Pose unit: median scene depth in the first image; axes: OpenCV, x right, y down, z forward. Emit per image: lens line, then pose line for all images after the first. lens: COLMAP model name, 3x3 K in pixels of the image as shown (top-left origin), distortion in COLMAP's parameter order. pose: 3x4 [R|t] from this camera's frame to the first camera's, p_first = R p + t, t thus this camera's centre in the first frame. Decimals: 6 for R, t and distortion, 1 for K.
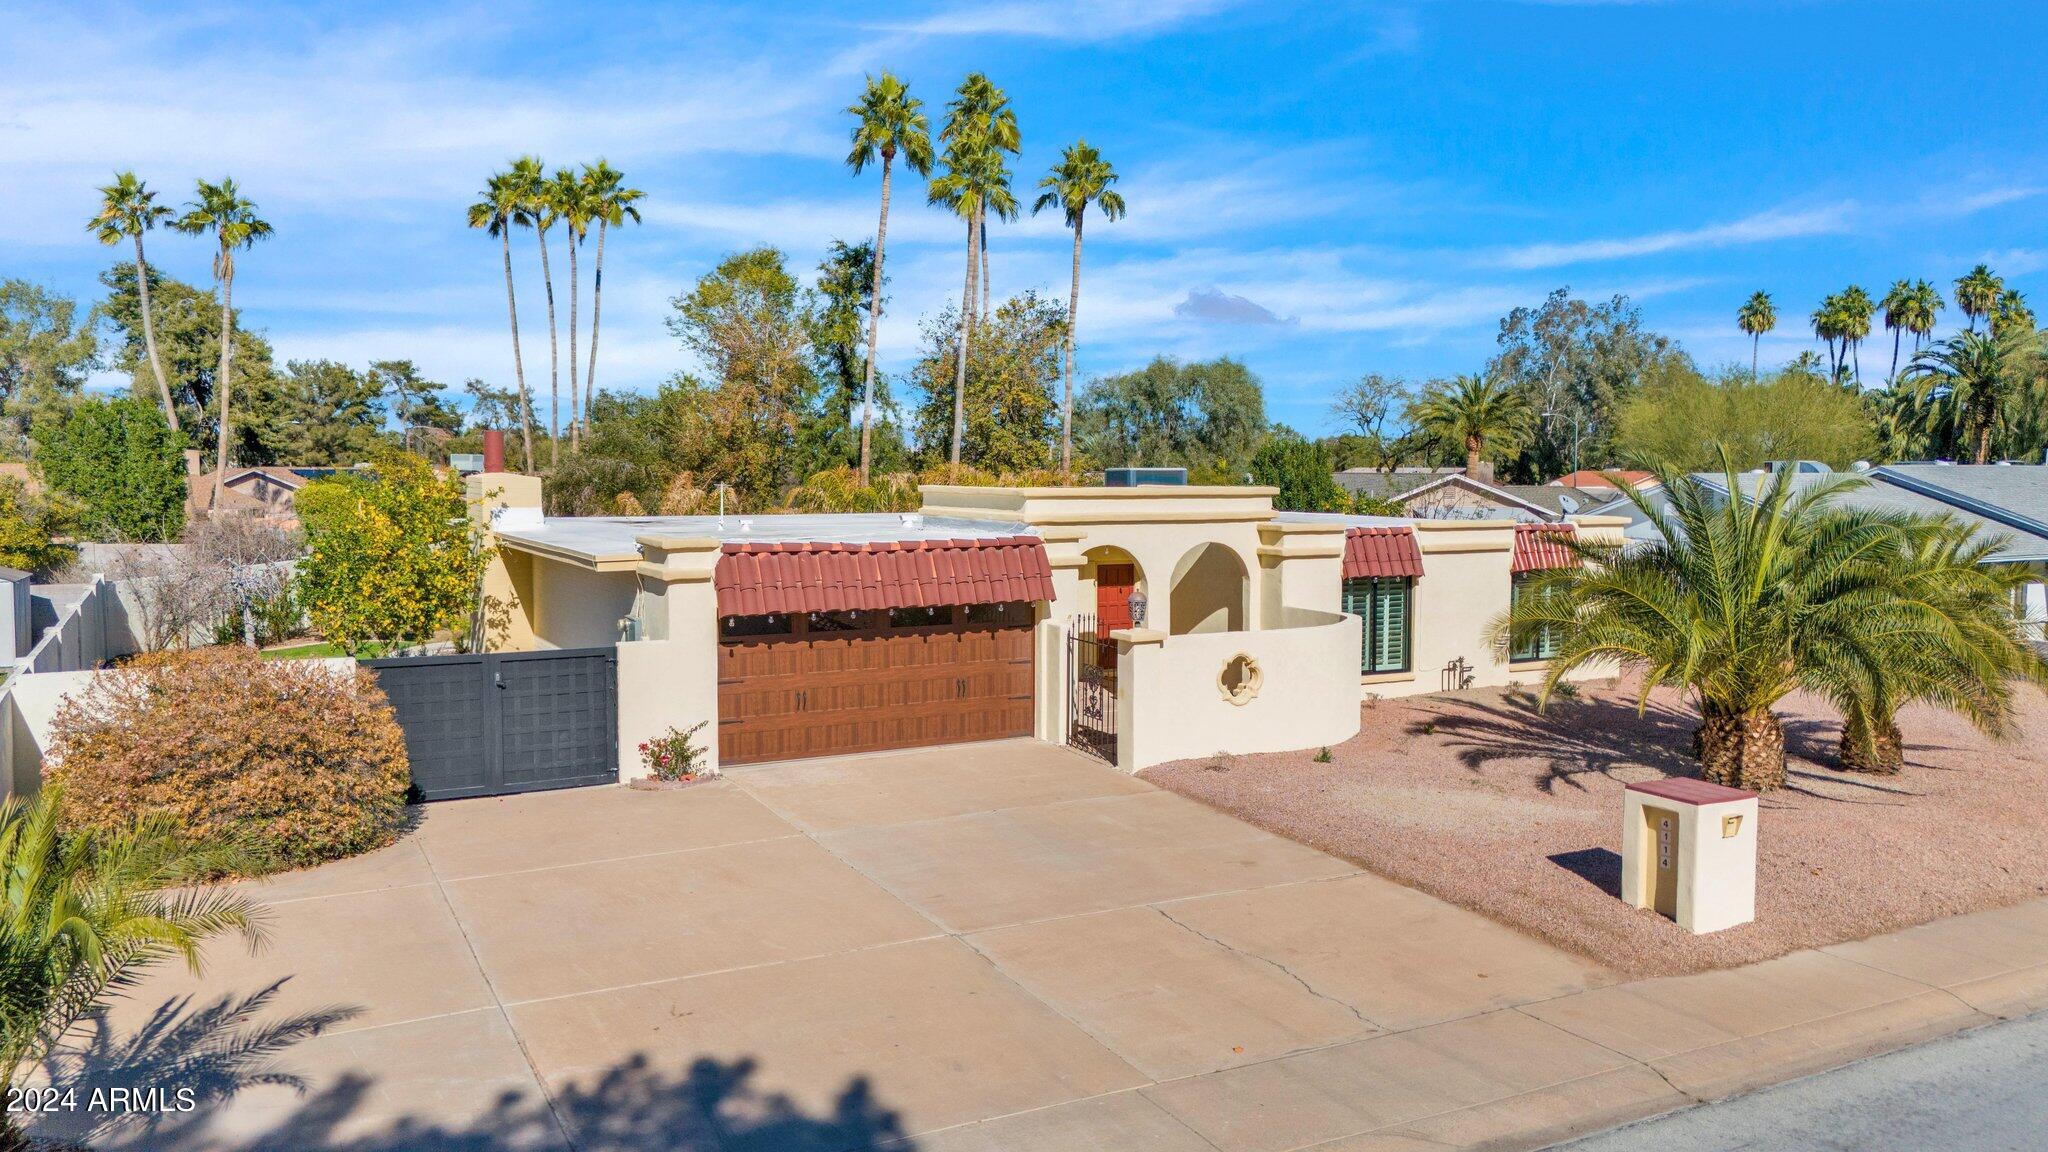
lens RADIAL K [[1487.5, 0, 1024.0], [0, 1487.5, 576.0], [0, 0, 1]] dist [0.071453, -0.082829]
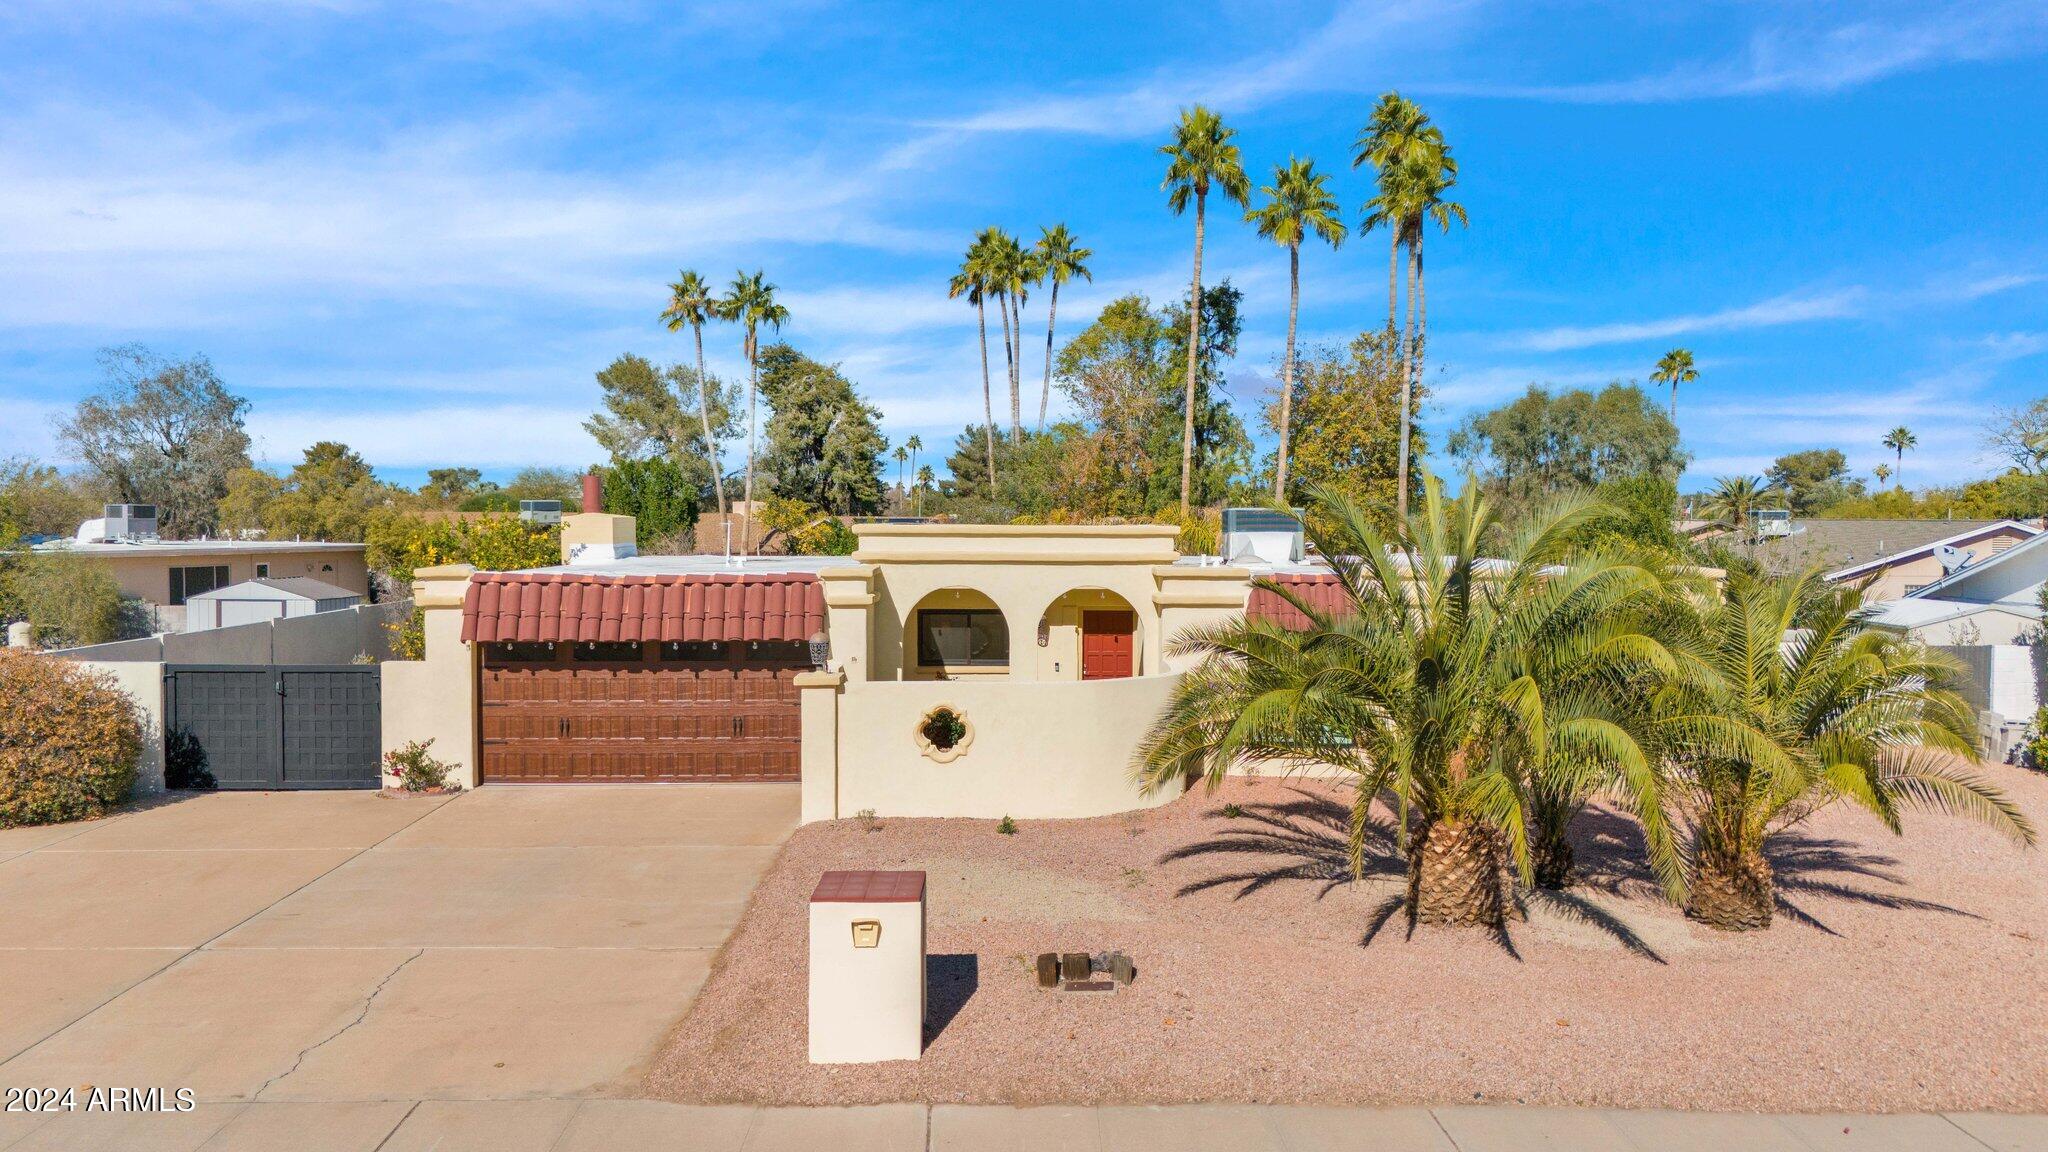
lens RADIAL K [[1491.4, 0, 1024.0], [0, 1491.4, 576.0], [0, 0, 1]] dist [0.041048, 0.000942]
pose [[0.888050, 0.017621, -0.459410, 0.612927], [-0.033711, 0.999071, -0.026844, -0.004139], [0.458510, 0.039326, 0.887819, 0.217482]]
